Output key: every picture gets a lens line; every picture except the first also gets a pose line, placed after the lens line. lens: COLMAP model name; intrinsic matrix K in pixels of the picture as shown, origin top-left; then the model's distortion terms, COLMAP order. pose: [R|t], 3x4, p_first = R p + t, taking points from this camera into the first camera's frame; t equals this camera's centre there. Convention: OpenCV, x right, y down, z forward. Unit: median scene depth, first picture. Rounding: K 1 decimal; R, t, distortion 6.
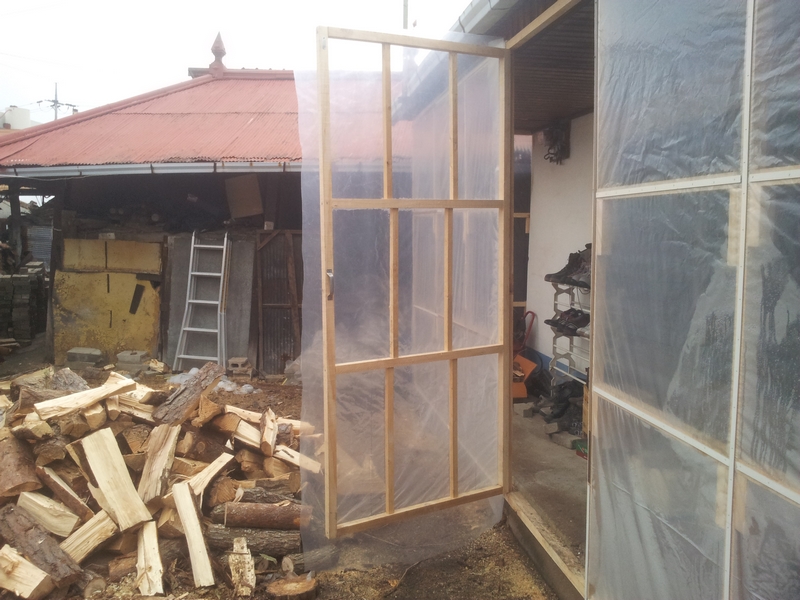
lens RADIAL K [[702.0, 0, 392.7], [0, 702.0, 299.5], [0, 0, 1]] dist [0.021681, -0.078850]
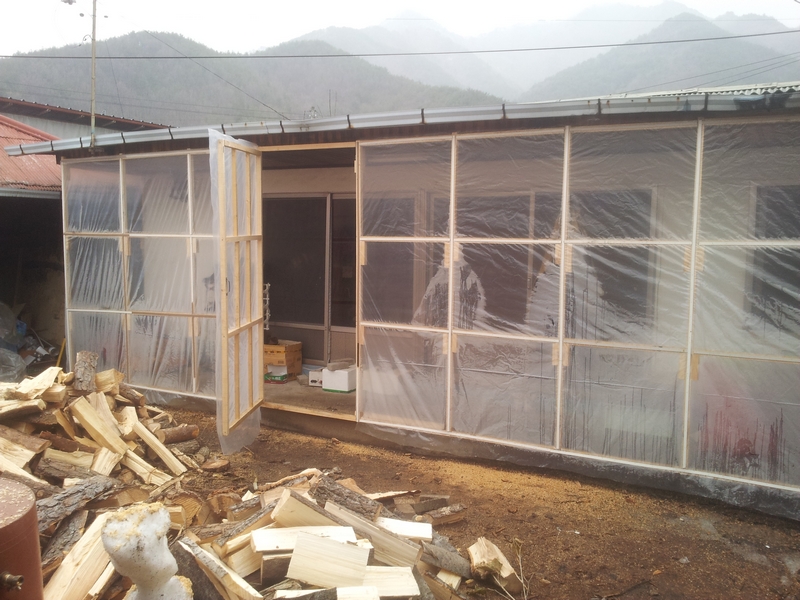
lens RADIAL K [[702.0, 0, 398.8], [0, 702.0, 301.3], [0, 0, 1]] dist [0.021681, -0.078850]
pose [[0.607486, -0.071772, 0.791081, -0.540036], [0.073066, 0.996736, 0.034322, -0.005238], [-0.790963, 0.036950, 0.610748, -0.183895]]
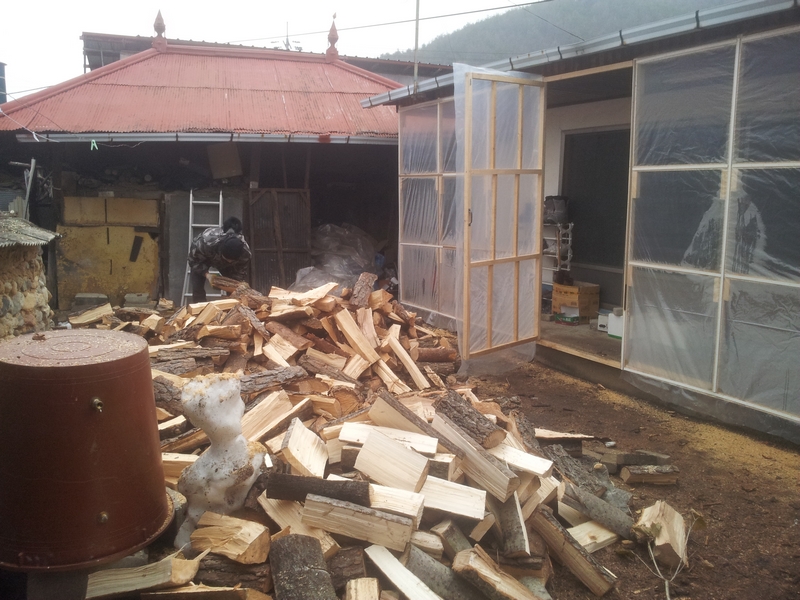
lens RADIAL K [[702.0, 0, 399.3], [0, 702.0, 298.4], [0, 0, 1]] dist [0.021681, -0.078850]
pose [[0.945236, -0.052145, 0.322194, -0.389184], [0.034593, 0.997601, 0.059967, 0.031435], [-0.324548, -0.045538, 0.944772, -0.281321]]
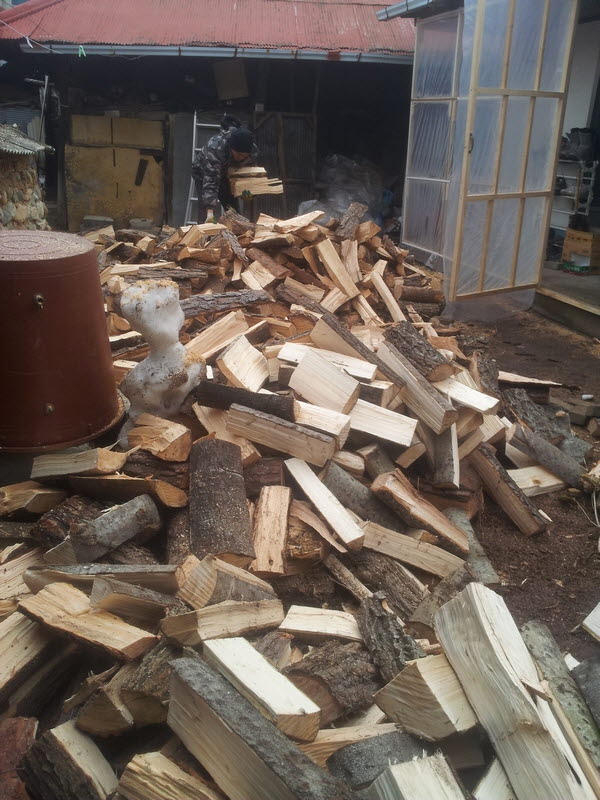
lens RADIAL K [[702.0, 0, 304.6], [0, 702.0, 400.3], [0, 0, 1]] dist [0.021681, -0.078850]
pose [[0.986910, -0.032158, 0.158034, -0.344303], [-0.012170, 0.962273, 0.271813, 0.049832], [-0.160813, -0.270179, 0.949285, -0.282490]]
